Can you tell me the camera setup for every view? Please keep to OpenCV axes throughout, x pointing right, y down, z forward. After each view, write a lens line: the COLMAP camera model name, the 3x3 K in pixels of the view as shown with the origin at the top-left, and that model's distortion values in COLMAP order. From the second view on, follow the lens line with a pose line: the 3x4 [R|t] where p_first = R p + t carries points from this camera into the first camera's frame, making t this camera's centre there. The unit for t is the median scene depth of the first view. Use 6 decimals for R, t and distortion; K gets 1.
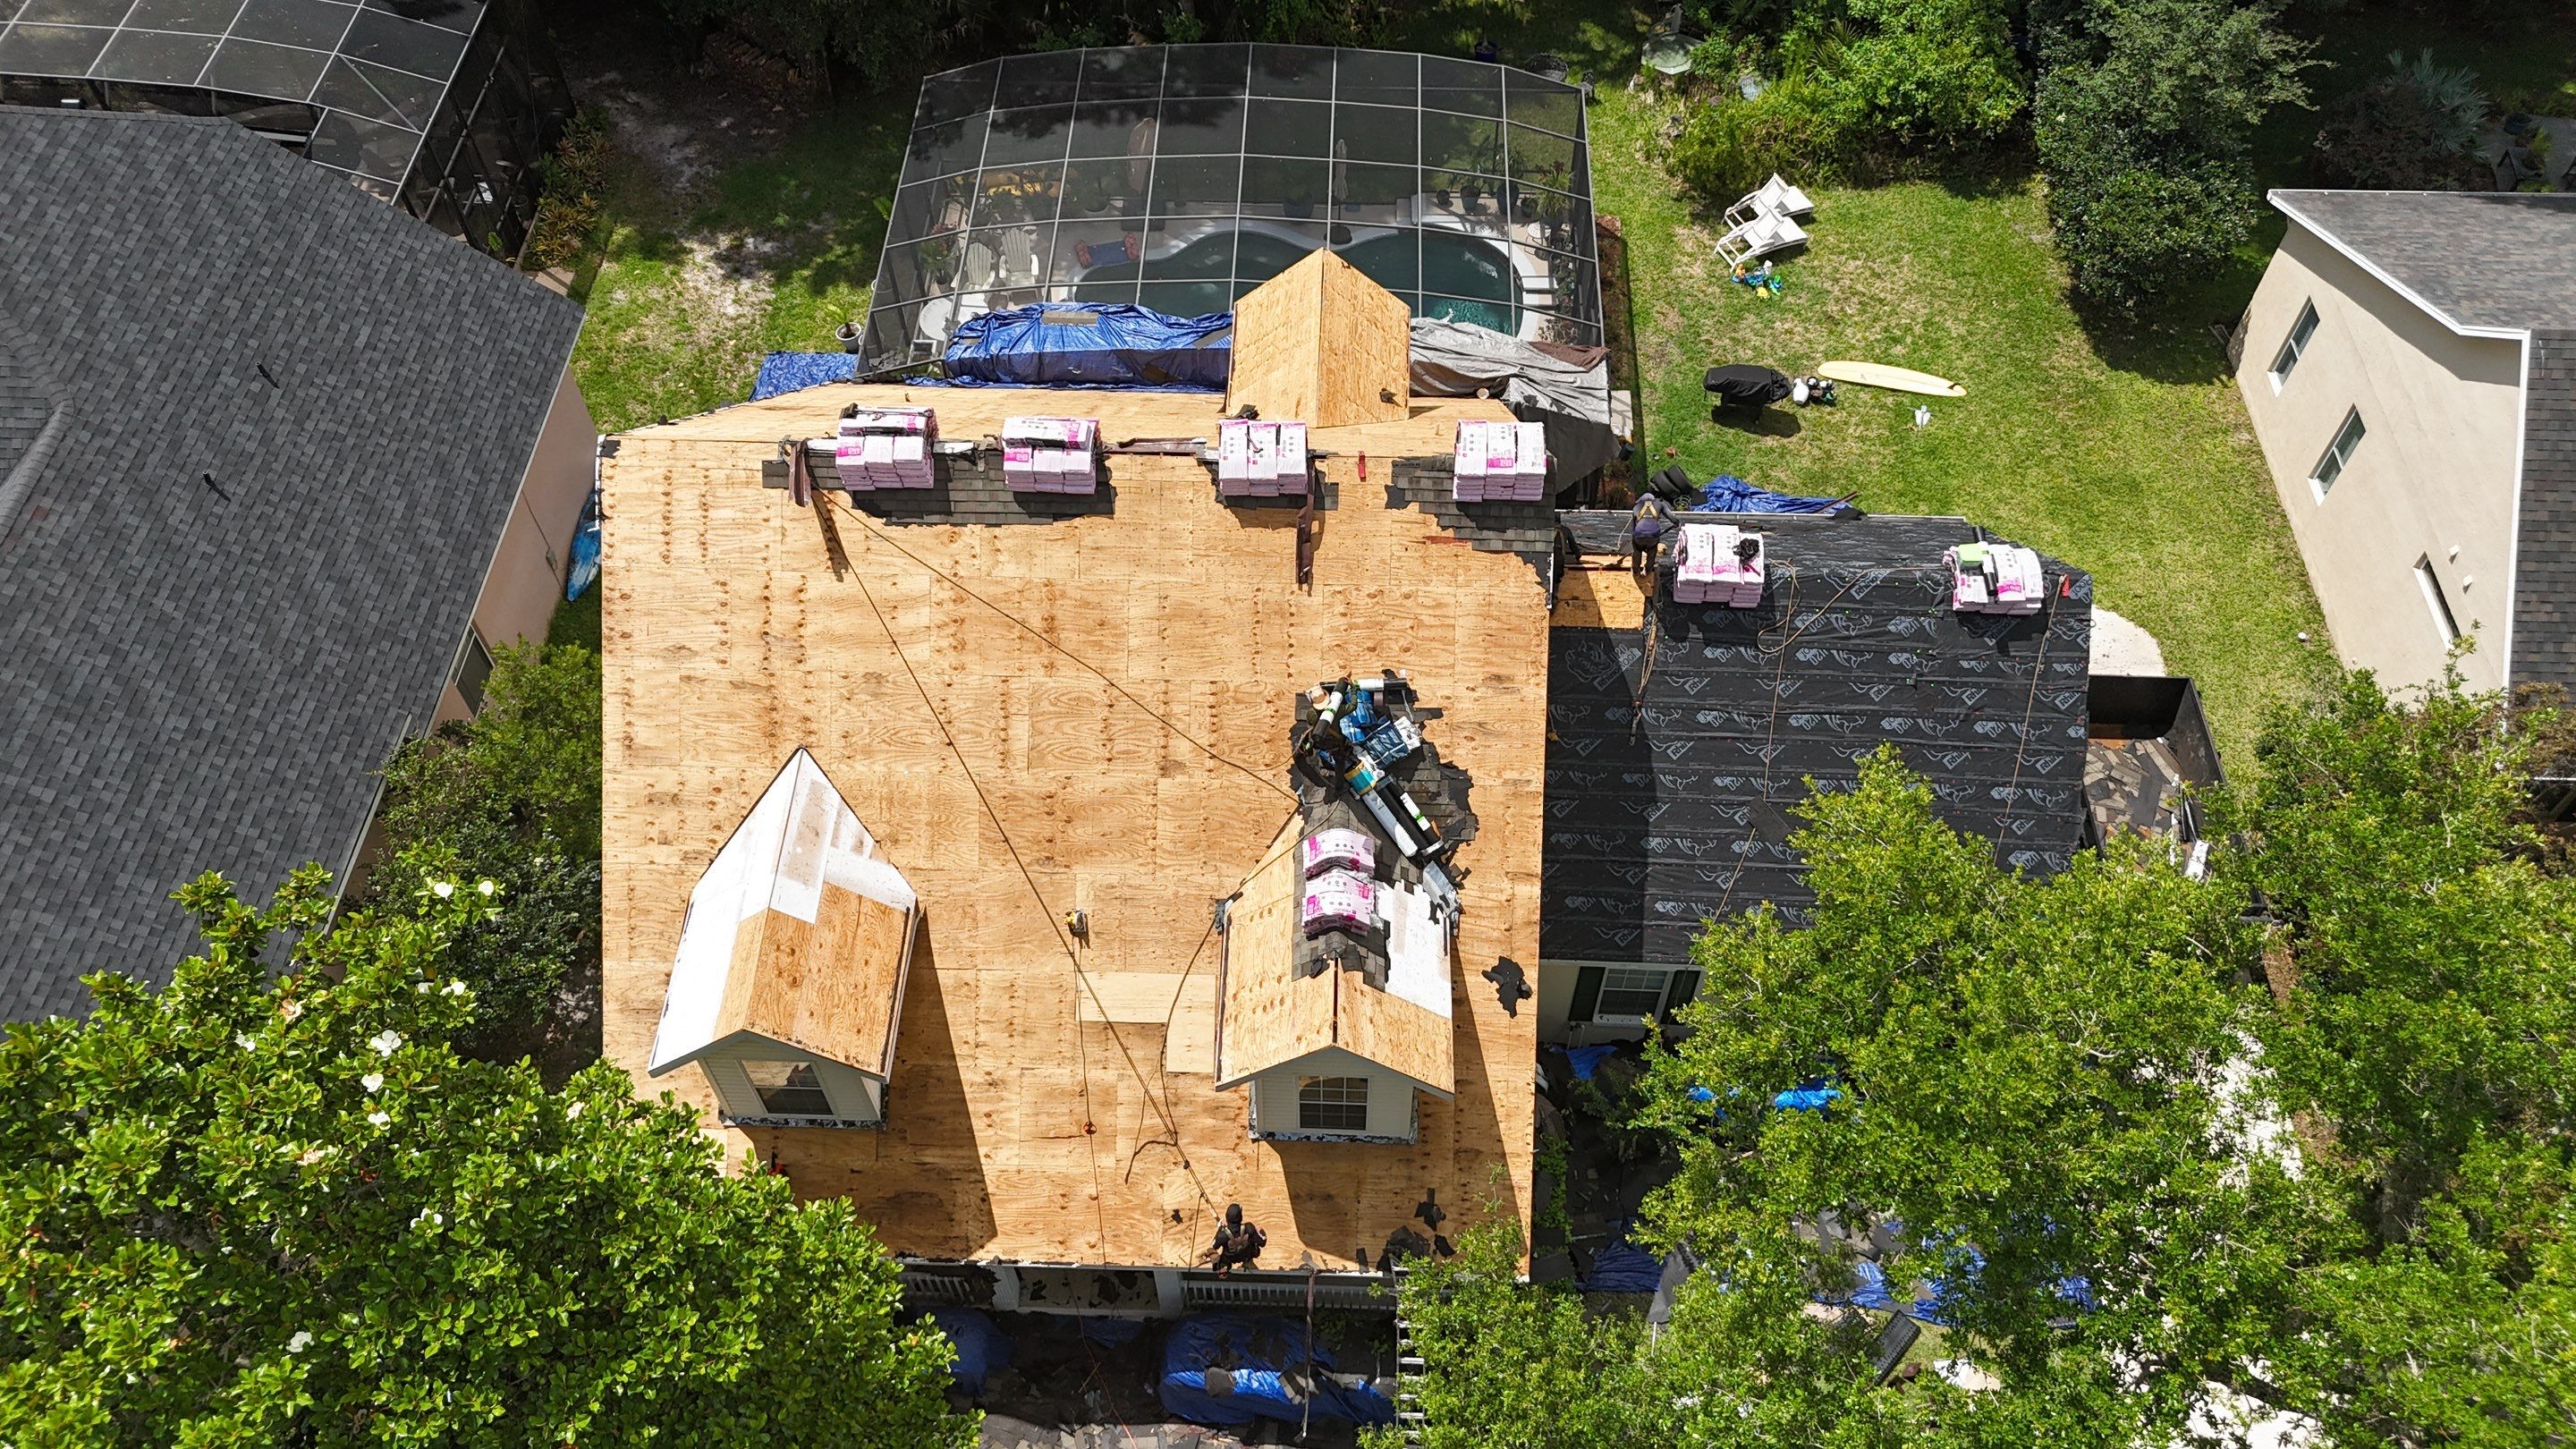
lens RADIAL K [[1898.4, 0, 1292.0], [0, 1898.4, 721.4], [0, 0, 1]] dist [0.060177, -0.058436]
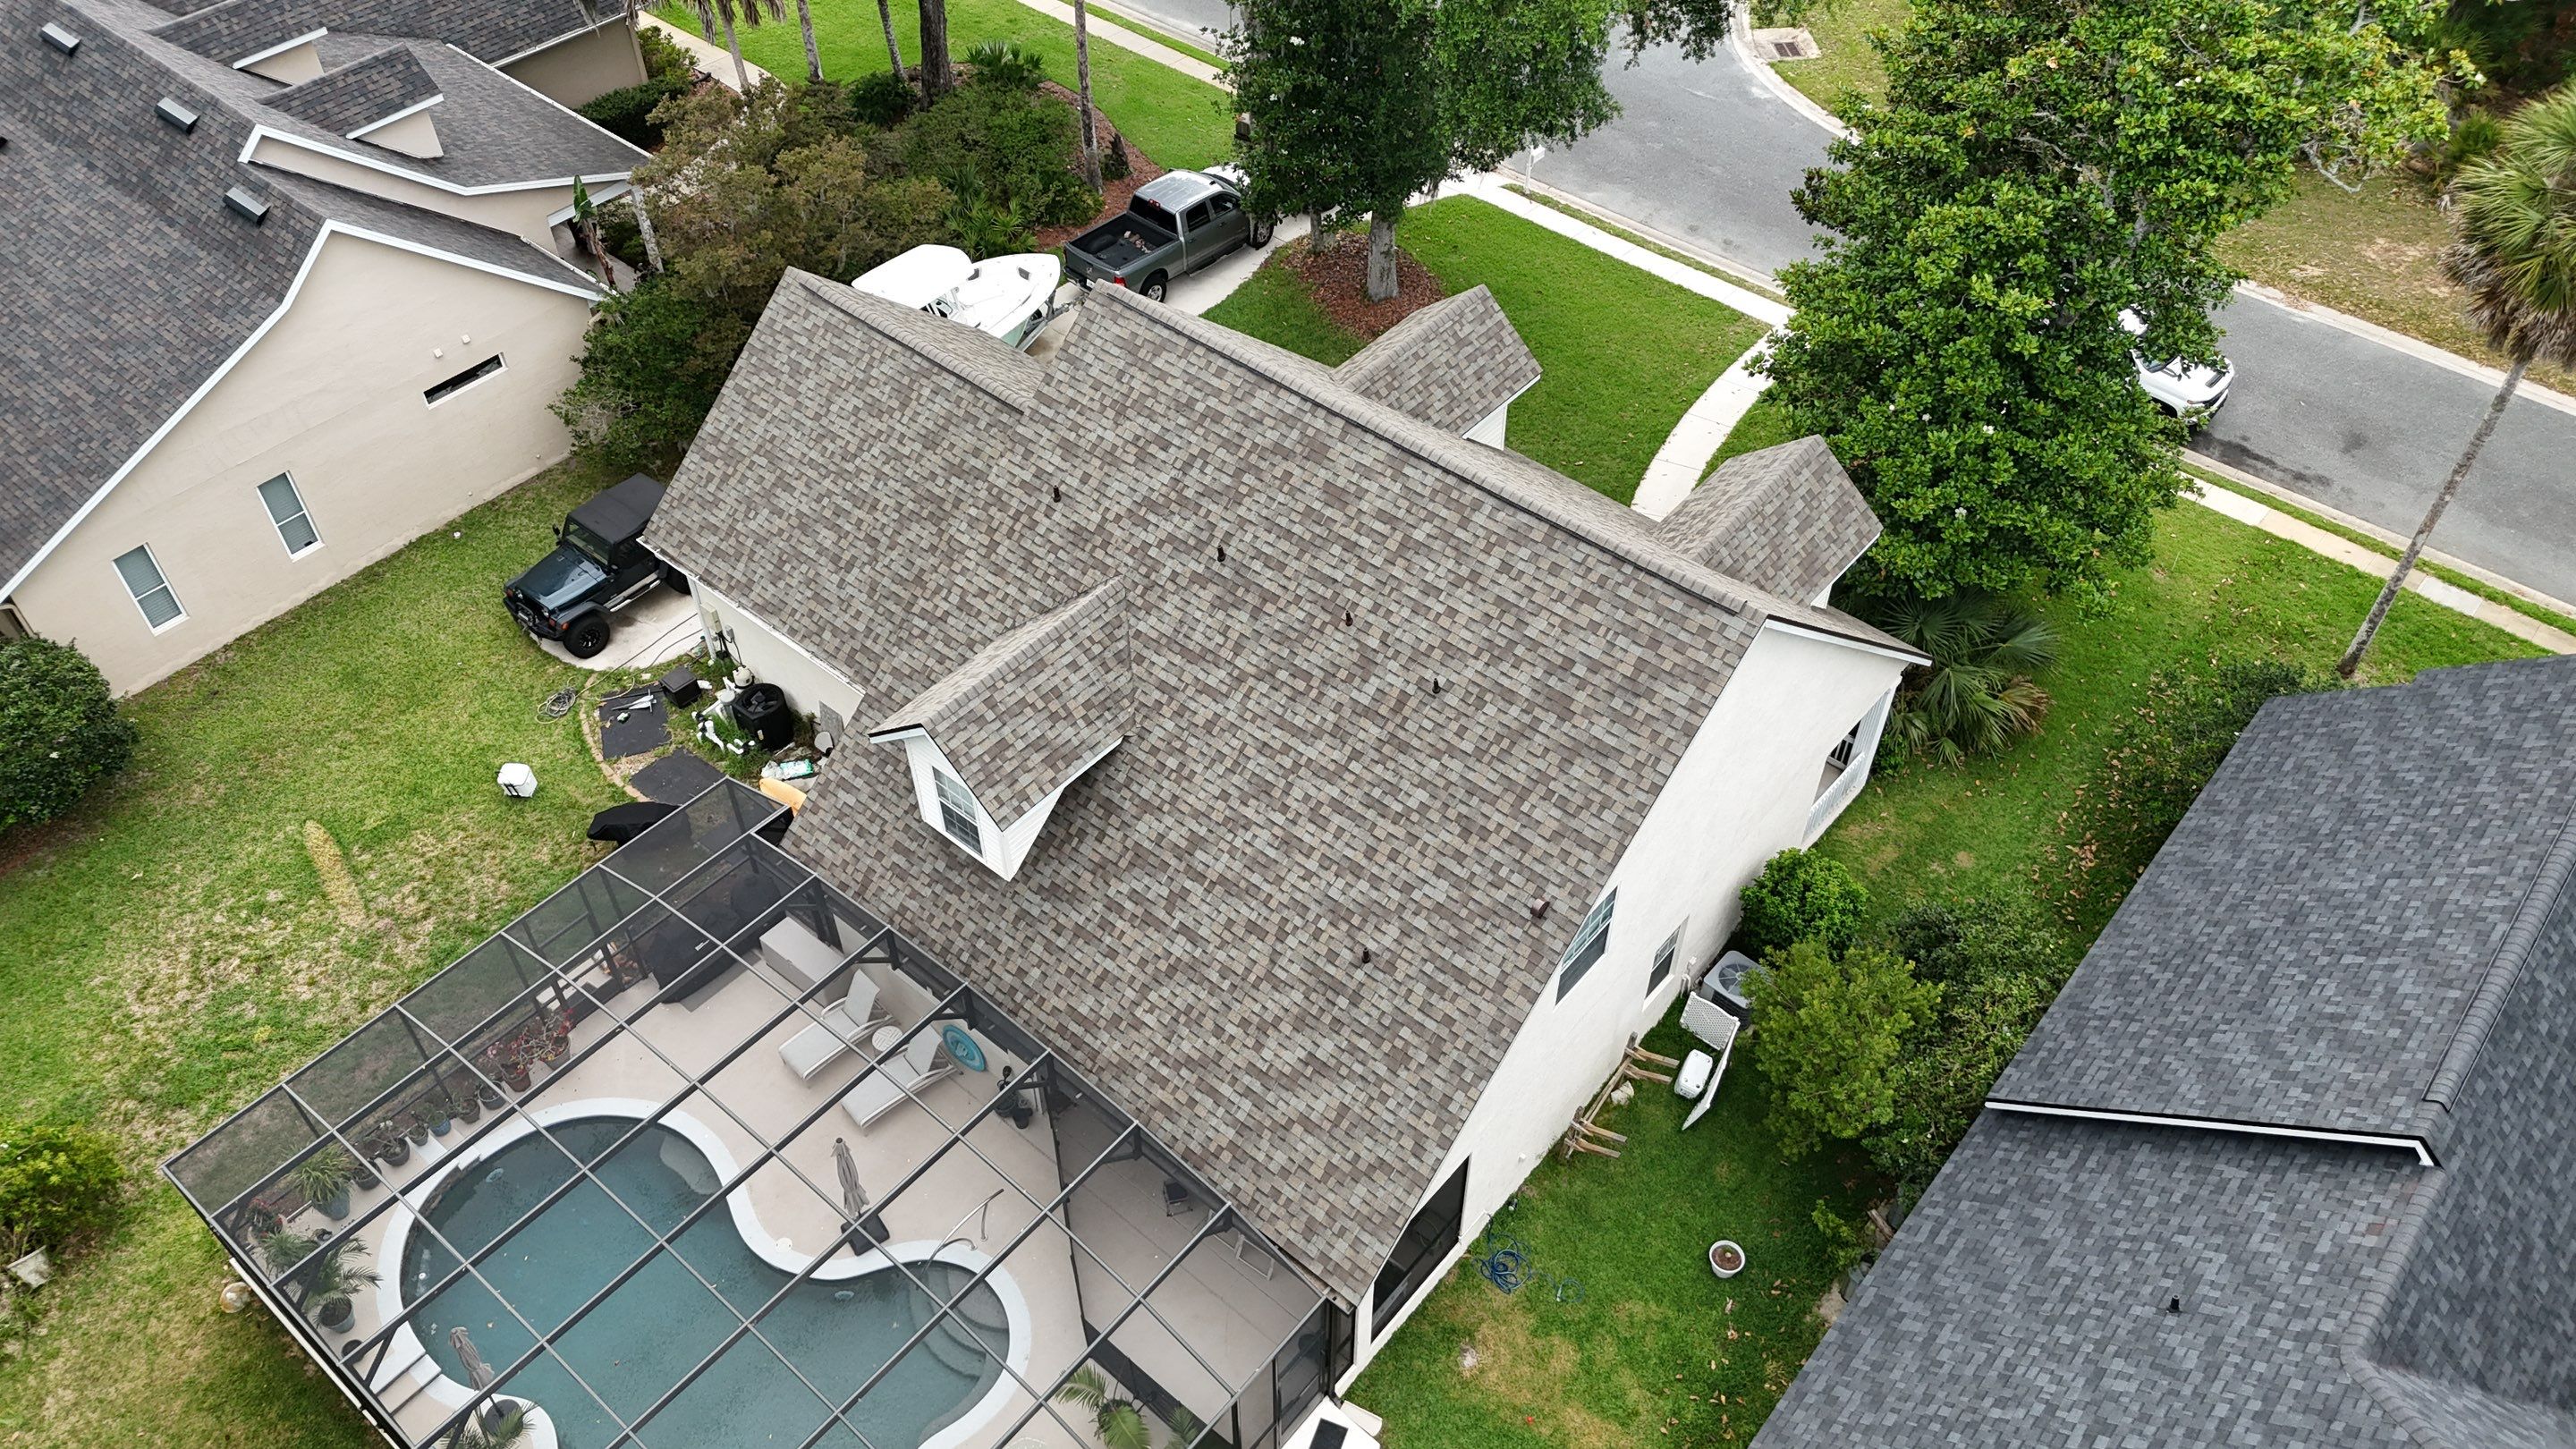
lens RADIAL K [[1898.4, 0, 1291.8], [0, 1898.4, 741.1], [0, 0, 1]] dist [0.060177, -0.058436]
pose [[-0.785665, -0.443216, 0.431613, -0.492009], [0.501085, -0.046734, 0.864135, -0.906613], [-0.362828, 0.895196, 0.258806, 0.691874]]
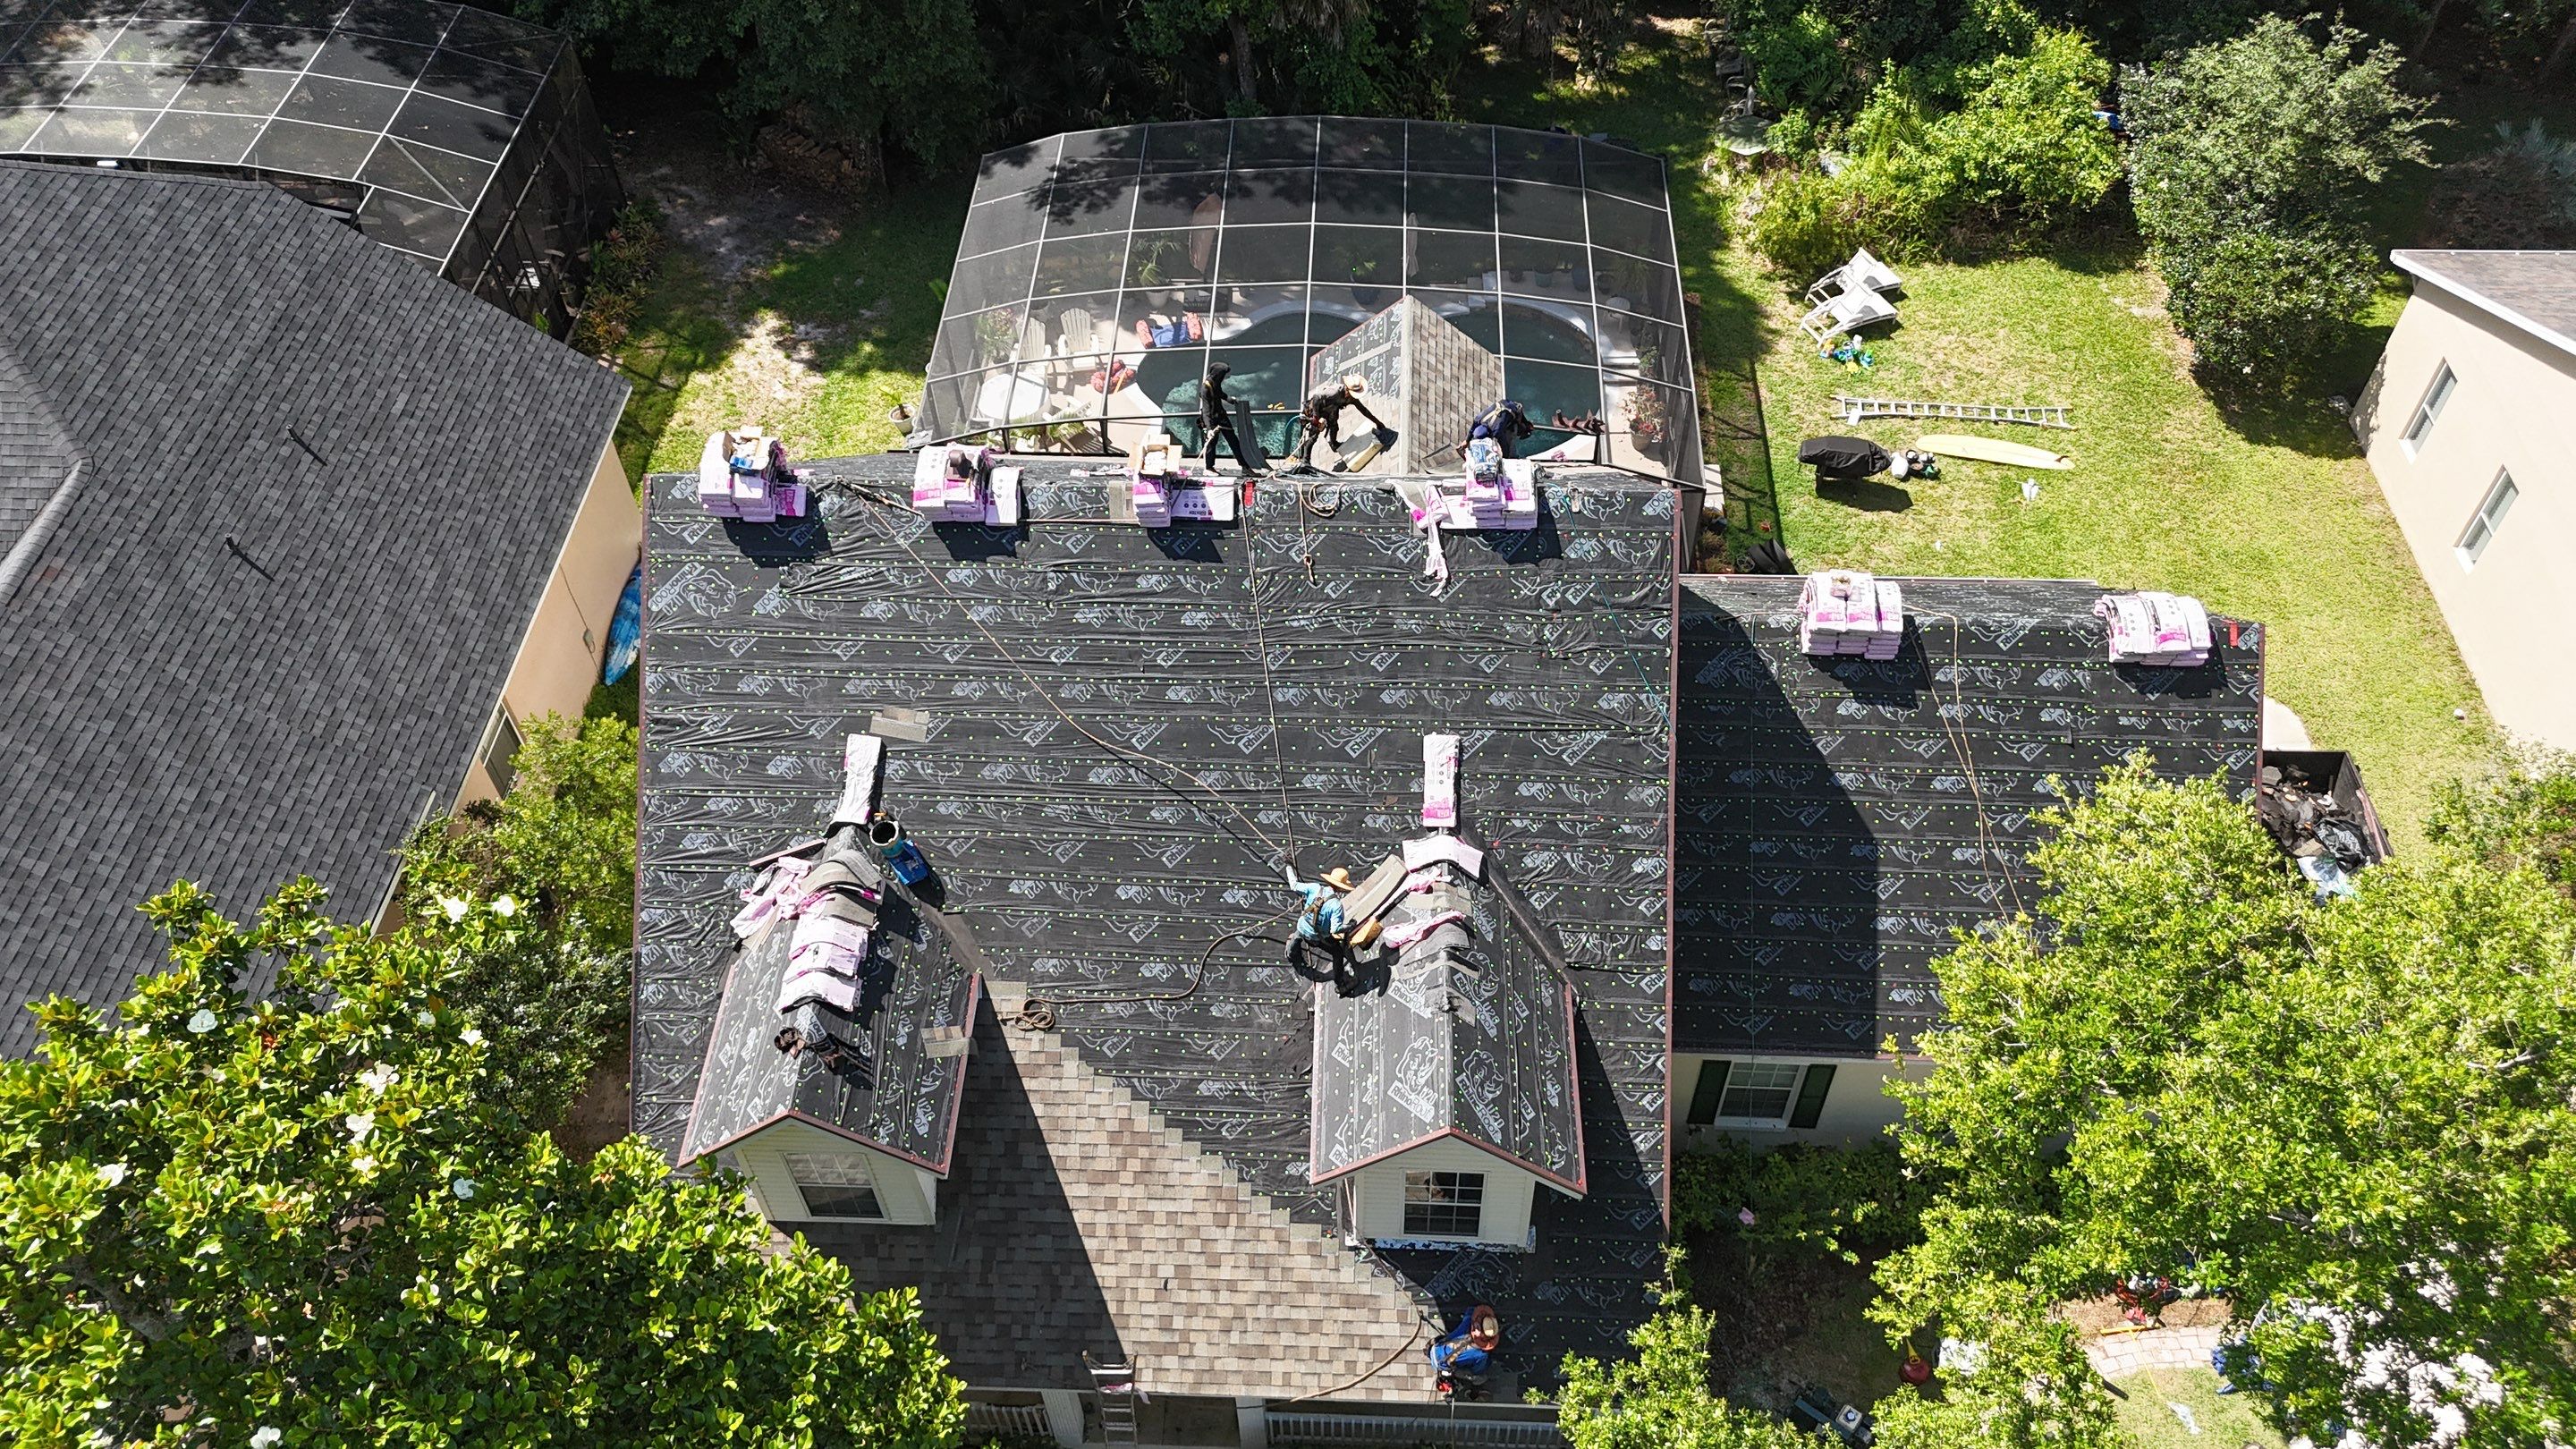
lens RADIAL K [[1898.4, 0, 1293.7], [0, 1898.4, 724.3], [0, 0, 1]] dist [0.060177, -0.058436]
pose [[0.999892, -0.003111, -0.014376, -0.026736], [0.001991, 0.997011, -0.077236, 0.034943], [0.014574, 0.077199, 0.996909, 0.069448]]
